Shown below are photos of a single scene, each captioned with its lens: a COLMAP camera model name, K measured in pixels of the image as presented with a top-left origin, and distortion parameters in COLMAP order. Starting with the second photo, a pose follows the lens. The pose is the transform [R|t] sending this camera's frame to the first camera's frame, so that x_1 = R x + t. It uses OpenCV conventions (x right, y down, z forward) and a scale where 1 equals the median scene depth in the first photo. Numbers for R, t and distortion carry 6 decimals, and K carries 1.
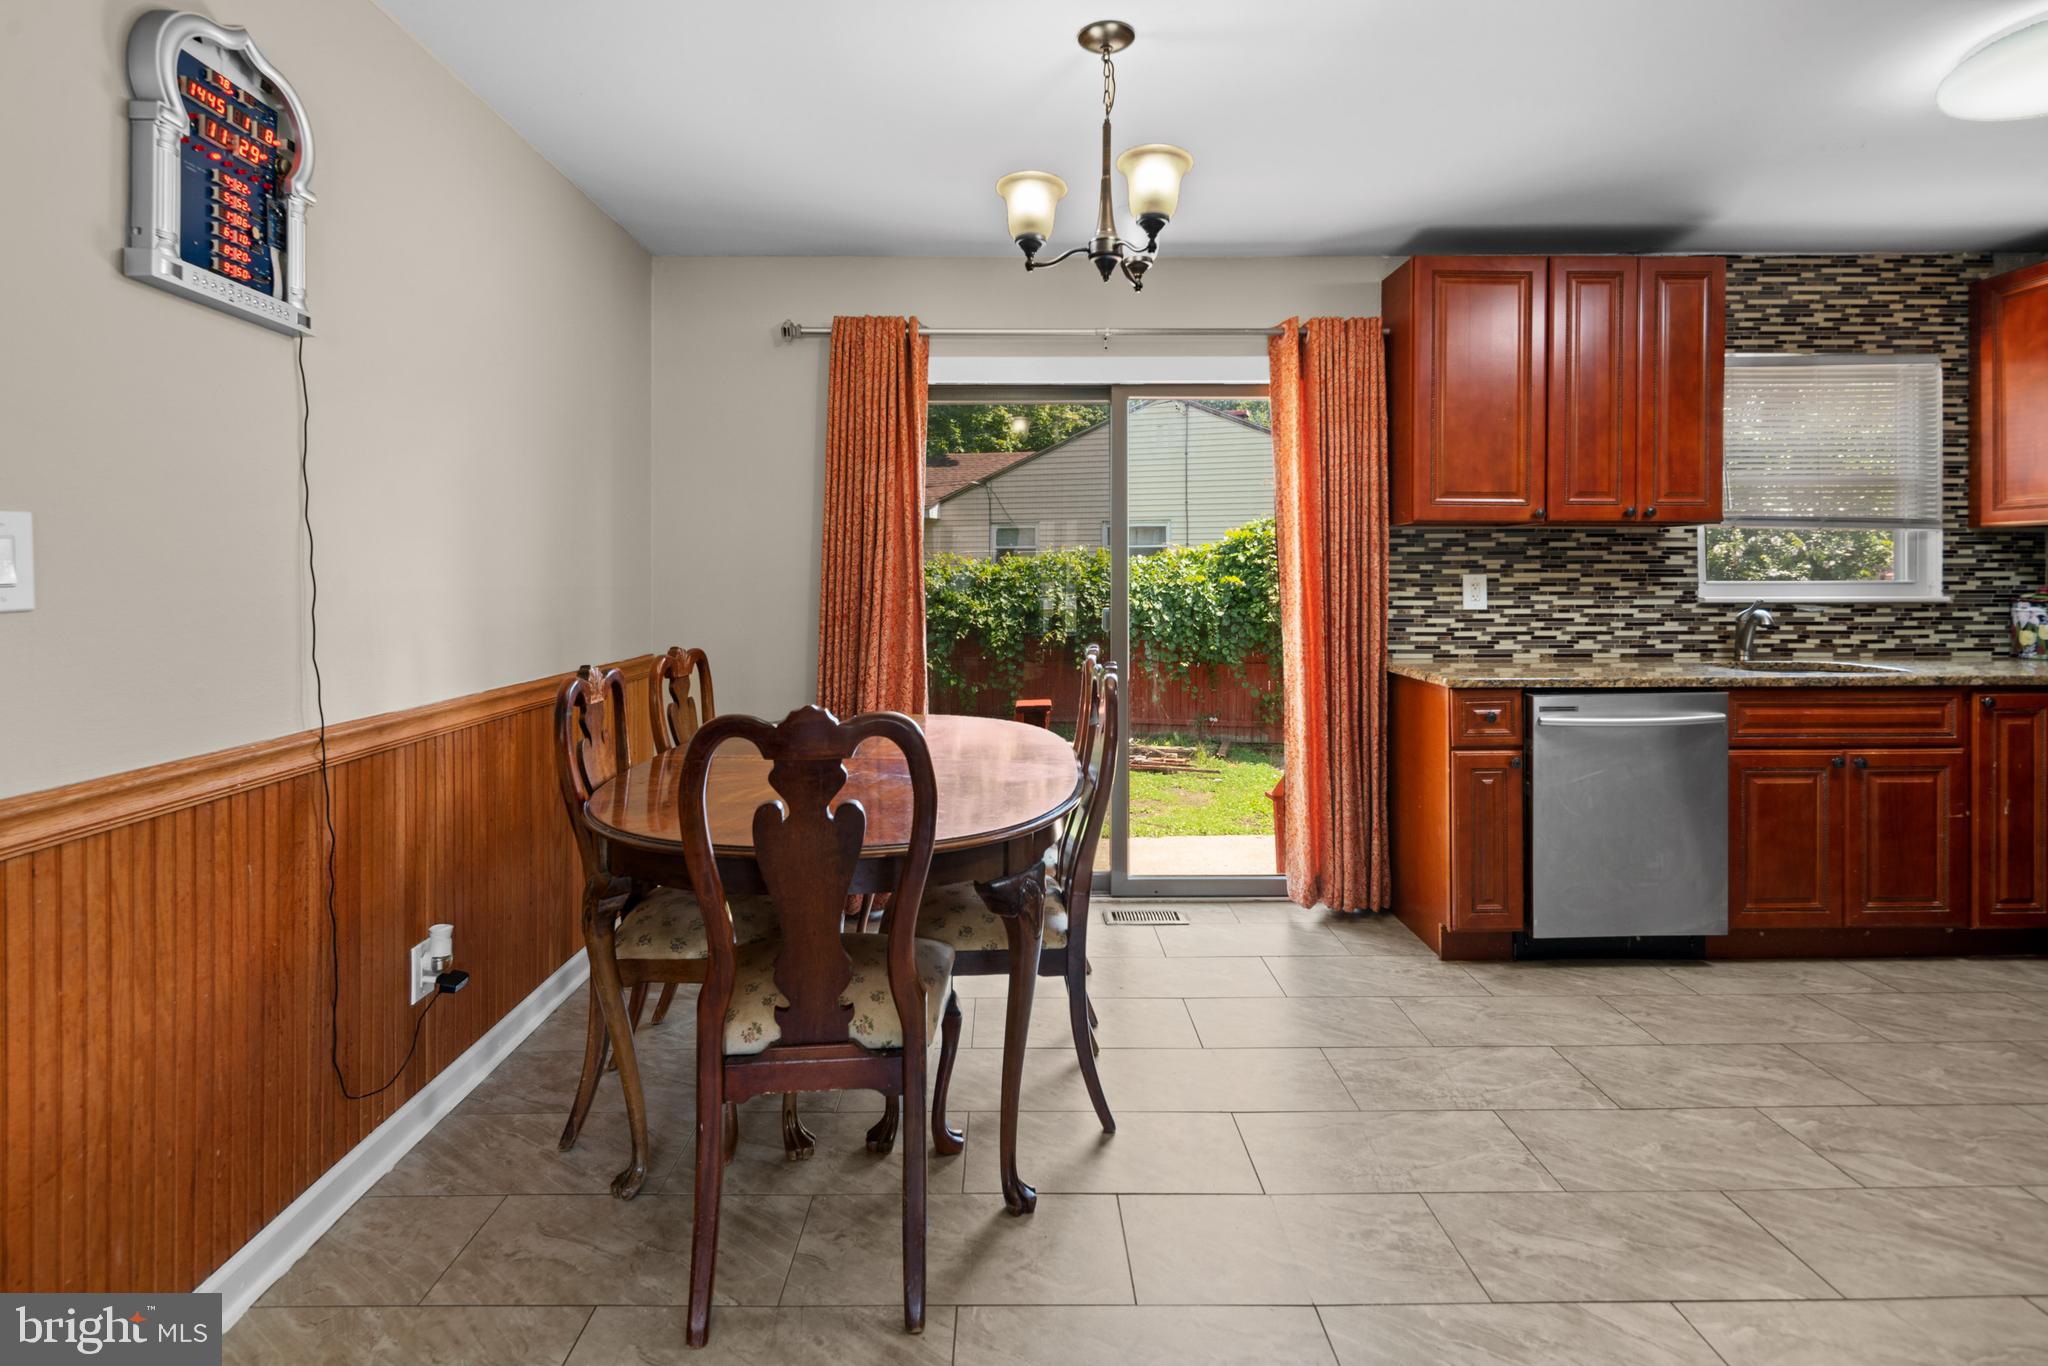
lens RADIAL K [[989.9, 0, 1016.8], [0, 989.9, 577.8], [0, 0, 1]] dist [0.000639, -0.001399]
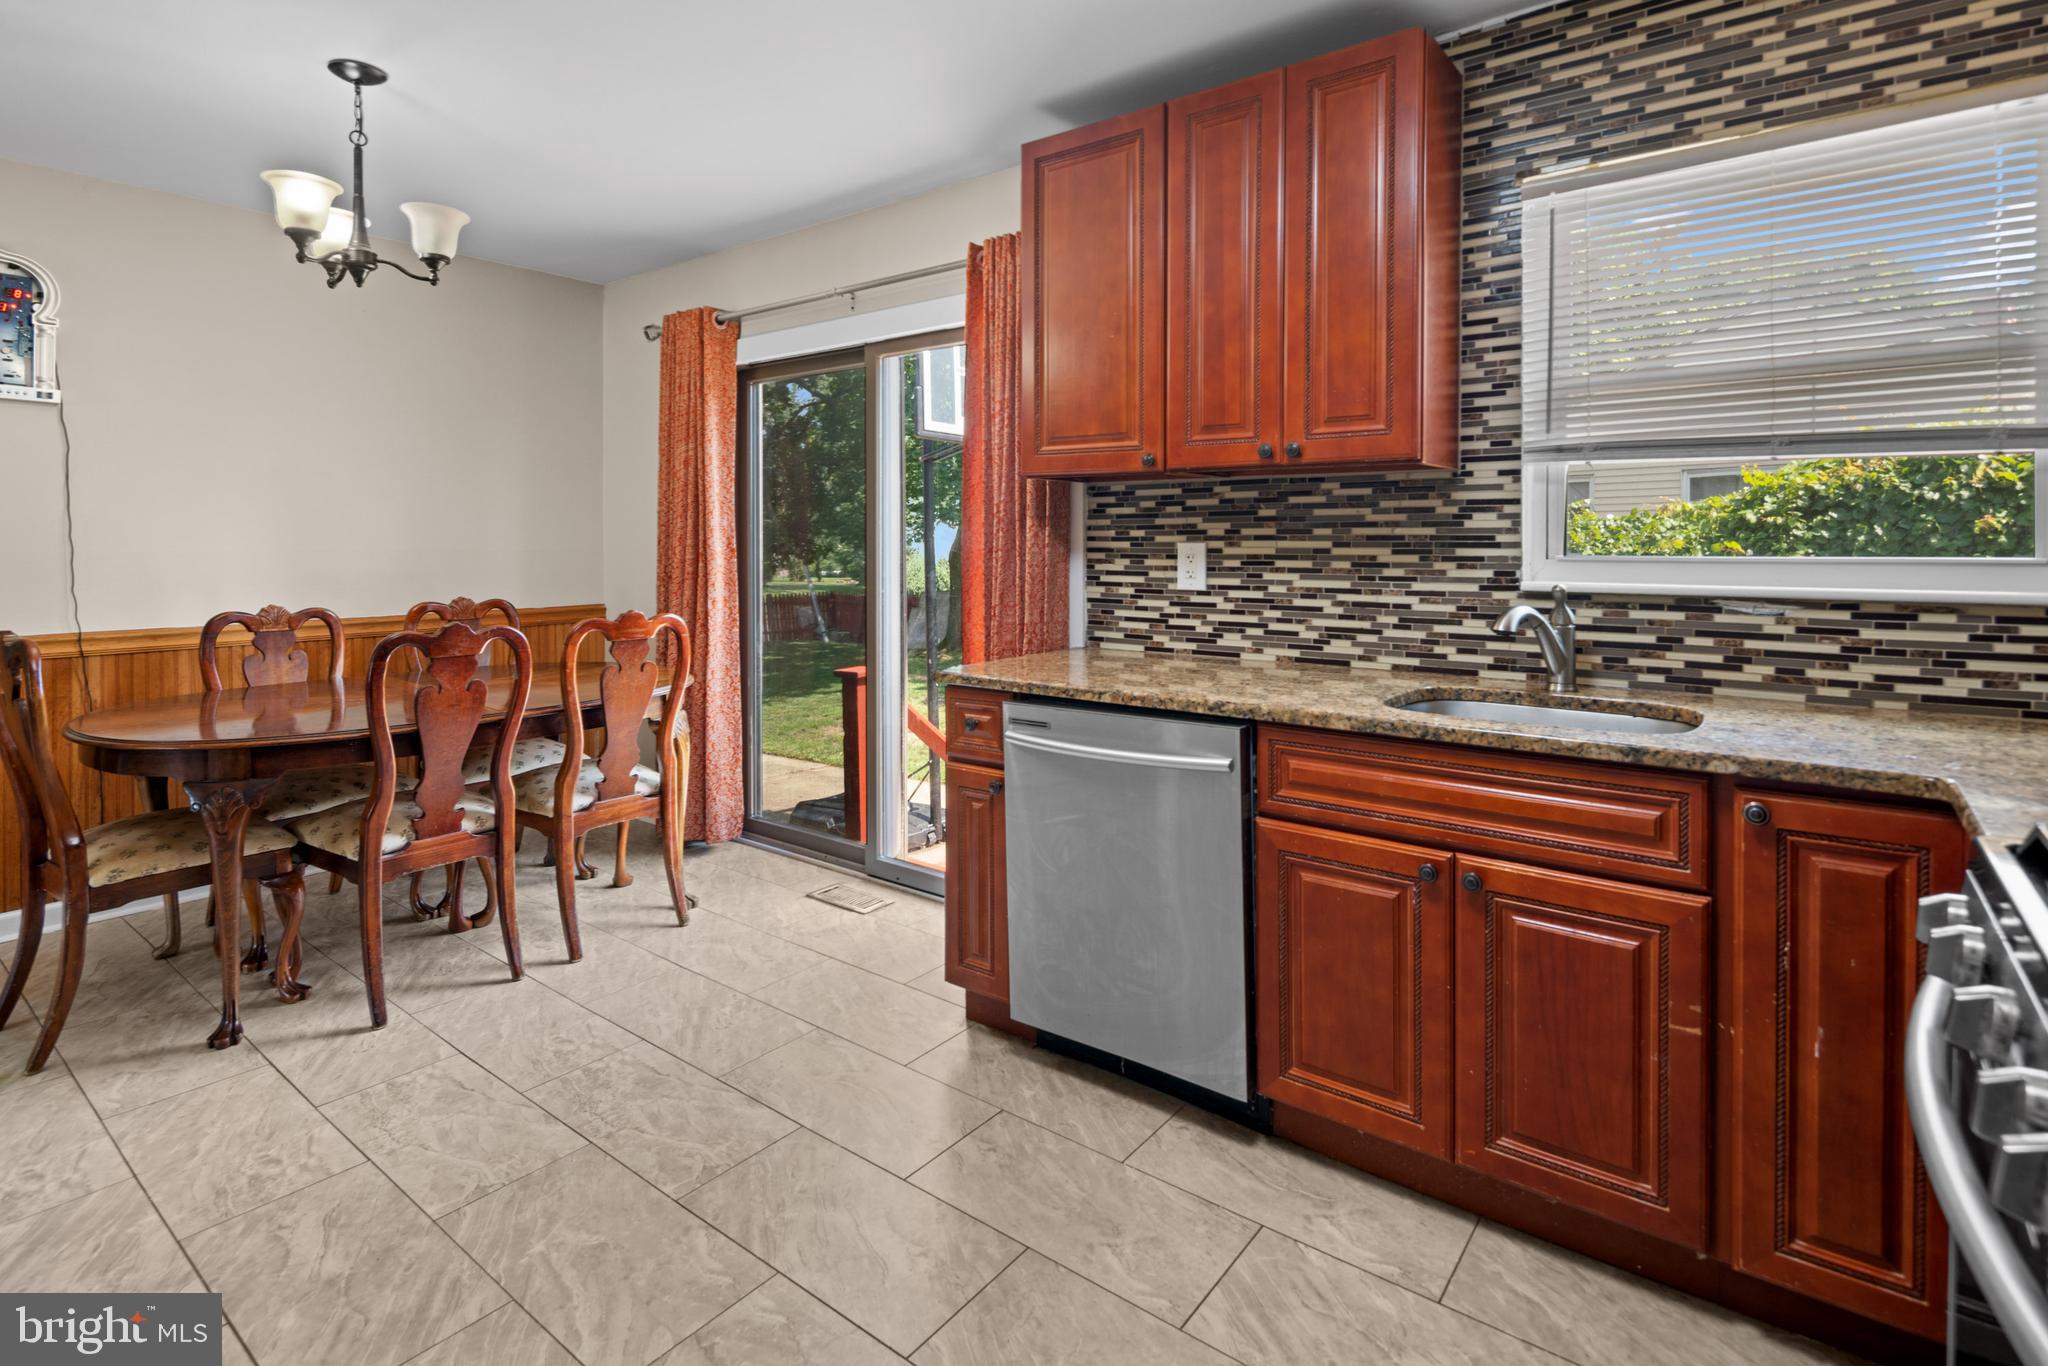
lens RADIAL K [[1006.1, 0, 1027.5], [0, 1006.1, 551.3], [0, 0, 1]] dist [0.006984, -0.004622]
pose [[0.785397, 0.008394, -0.618936, 0.833209], [-0.002313, 0.999941, 0.010626, -0.004731], [0.618989, -0.006914, 0.785370, 0.327795]]
